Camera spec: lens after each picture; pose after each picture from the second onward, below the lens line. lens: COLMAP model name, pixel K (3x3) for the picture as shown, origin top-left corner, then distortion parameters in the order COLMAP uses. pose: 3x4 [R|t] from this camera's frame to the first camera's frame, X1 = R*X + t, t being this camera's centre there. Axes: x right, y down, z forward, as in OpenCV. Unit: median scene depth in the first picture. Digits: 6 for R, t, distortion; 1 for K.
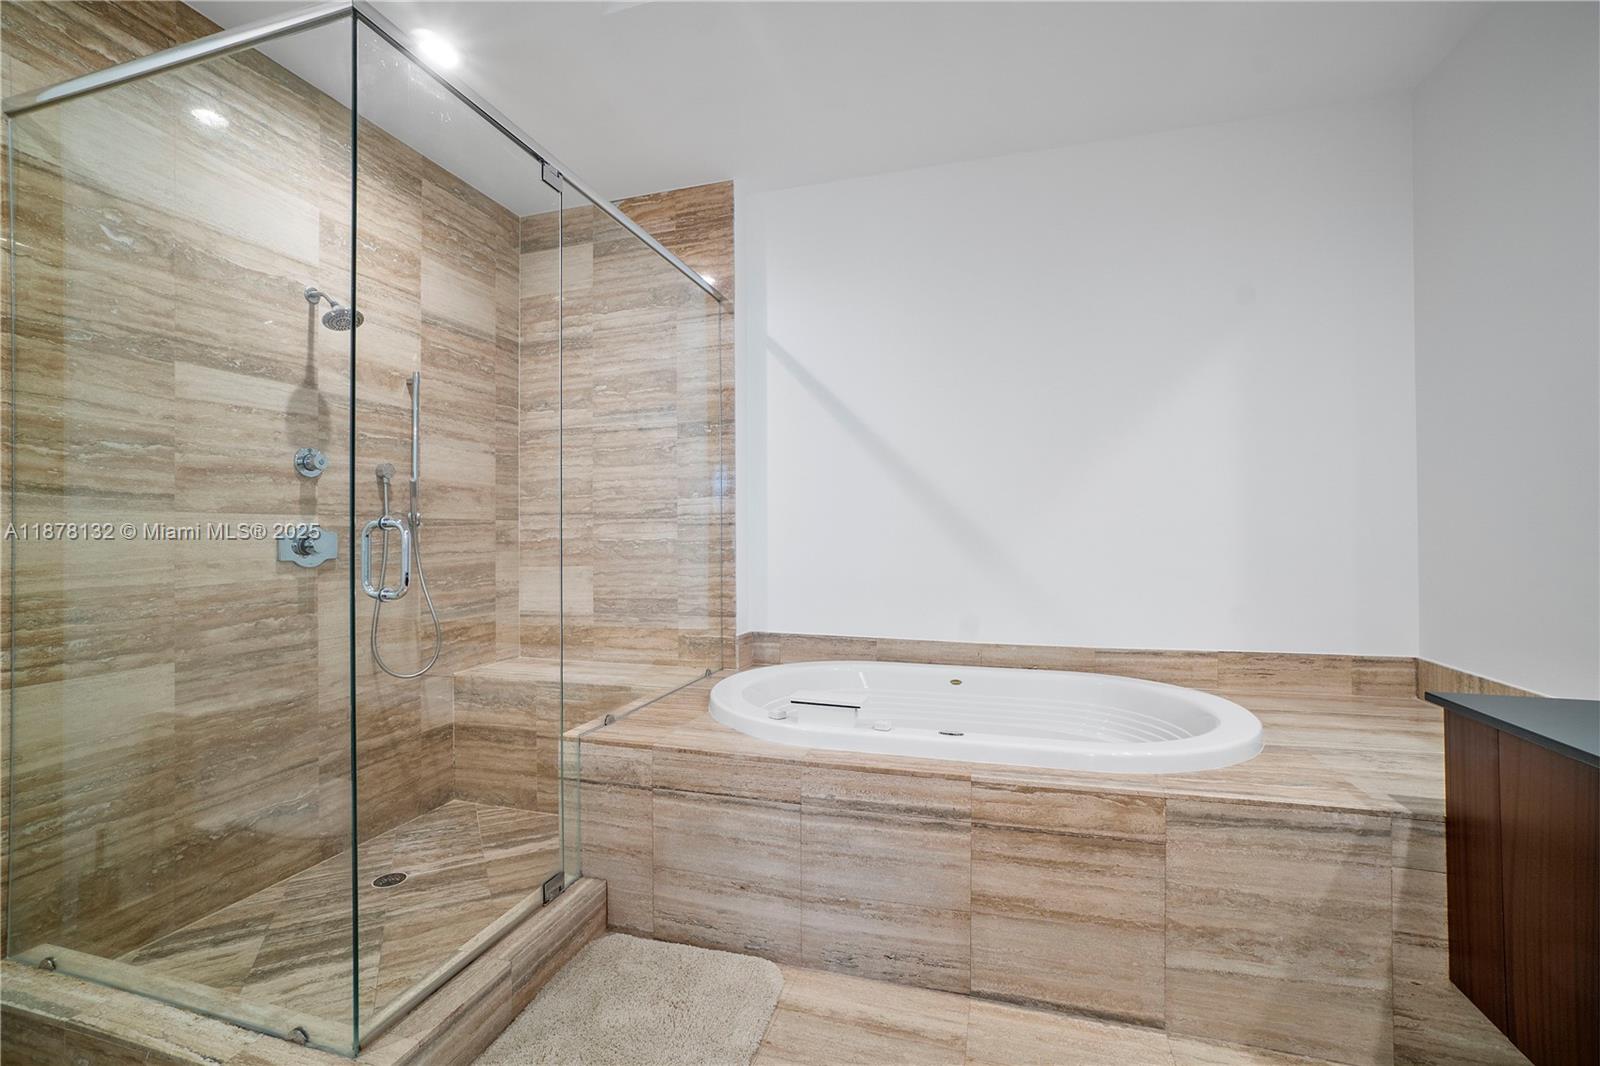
lens RADIAL K [[707.1, 0, 771.9], [0, 707.1, 531.7], [0, 0, 1]] dist [-0.025086, 0.008908]
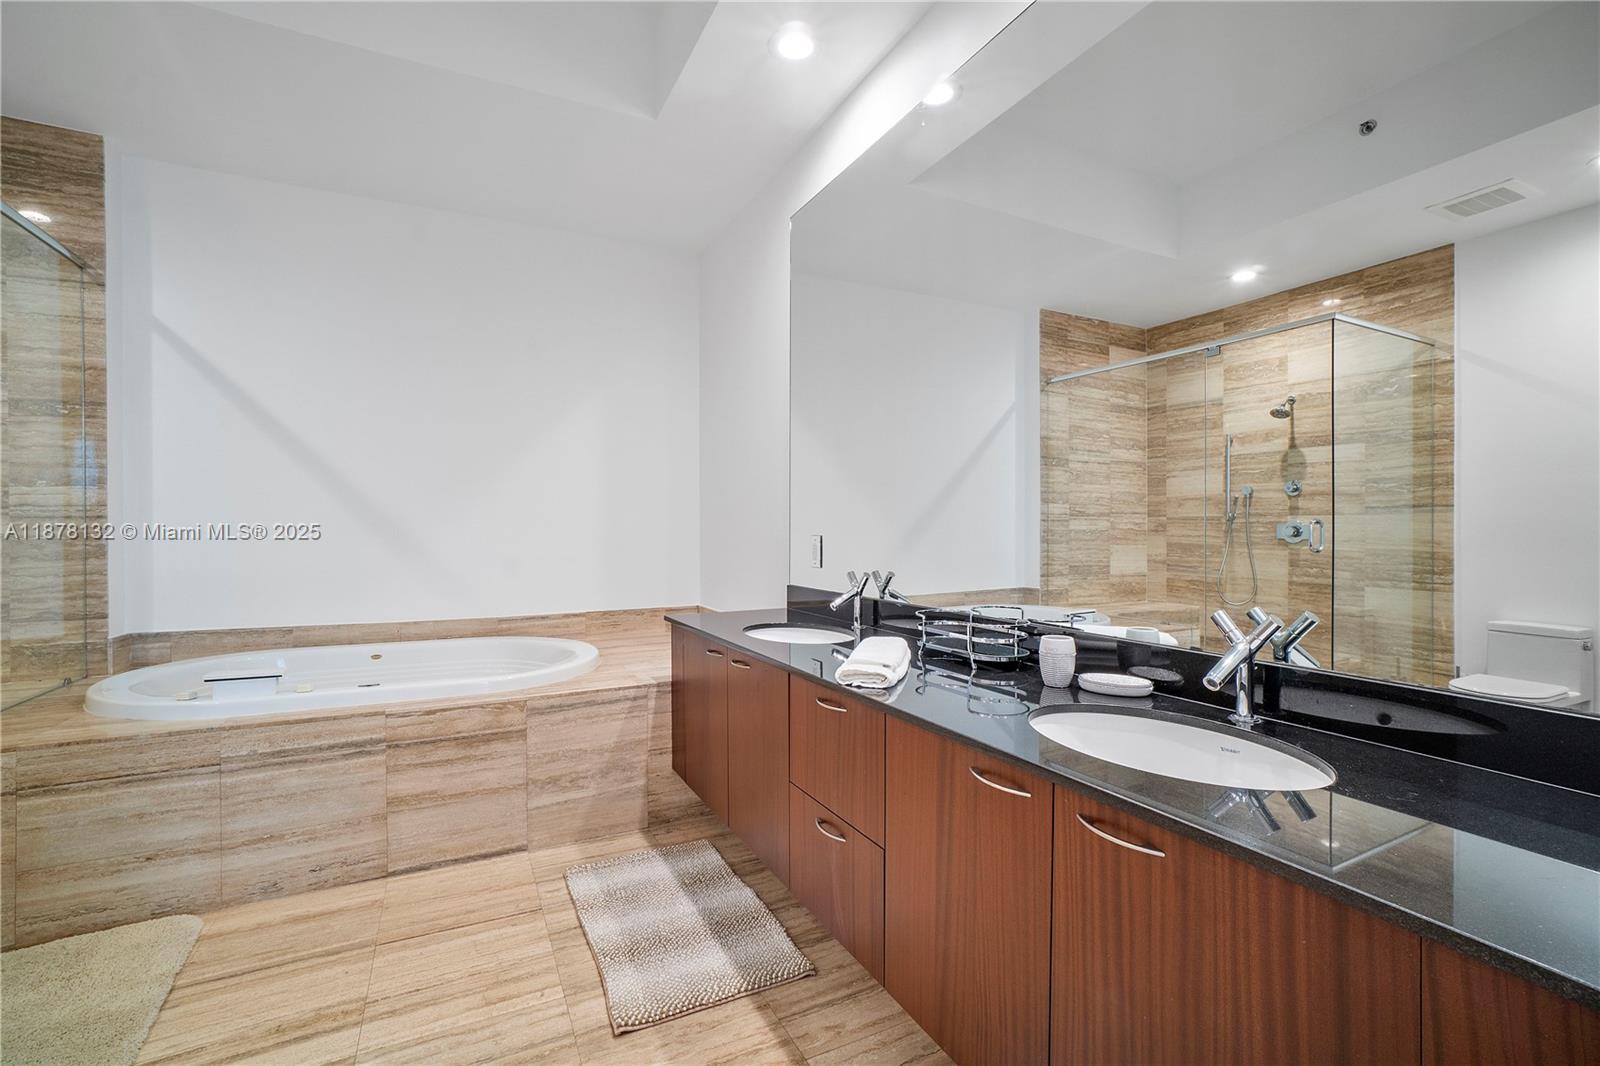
lens RADIAL K [[707.1, 0, 806.7], [0, 707.1, 534.1], [0, 0, 1]] dist [-0.025086, 0.008908]
pose [[0.701106, -0.001553, 0.713056, -0.085879], [-0.005547, 0.999955, 0.007632, -0.000605], [-0.713036, -0.009306, 0.701066, -0.411405]]
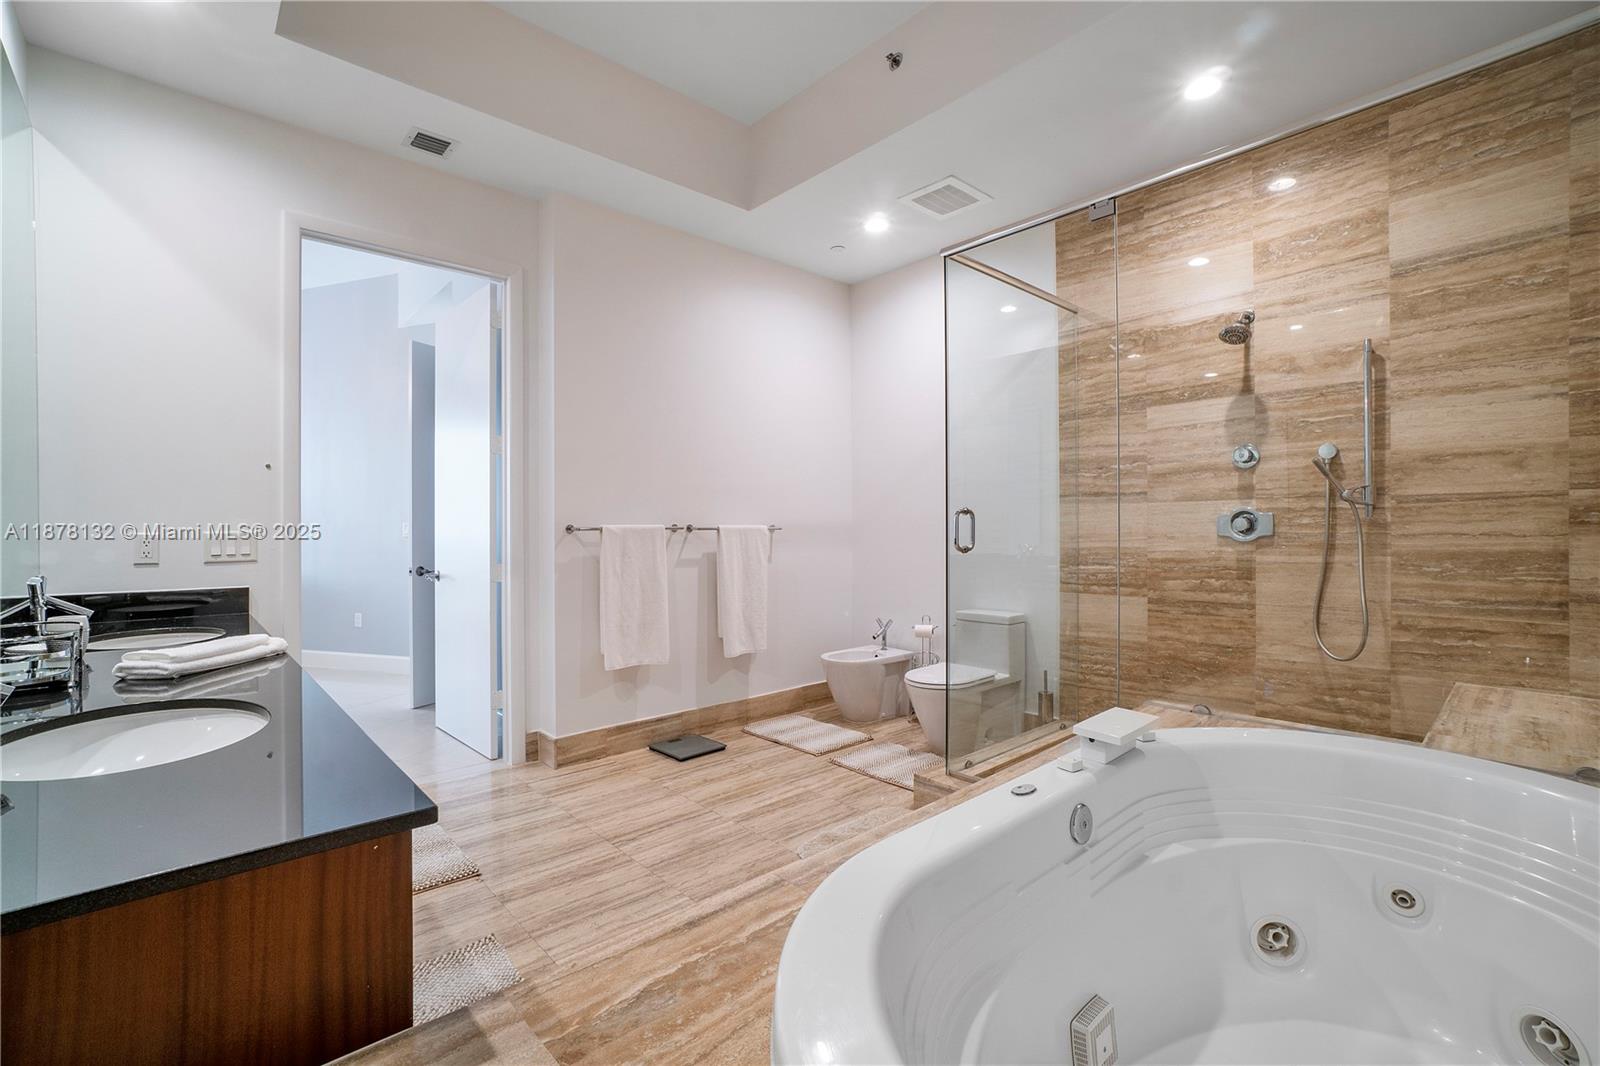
lens RADIAL K [[707.1, 0, 799.9], [0, 707.1, 530.4], [0, 0, 1]] dist [-0.025086, 0.008908]
pose [[-0.494537, 0.010385, -0.869094, 0.885309], [0.012718, 0.999908, 0.004711, 0.016266], [0.869063, -0.008723, -0.494624, 1.051836]]
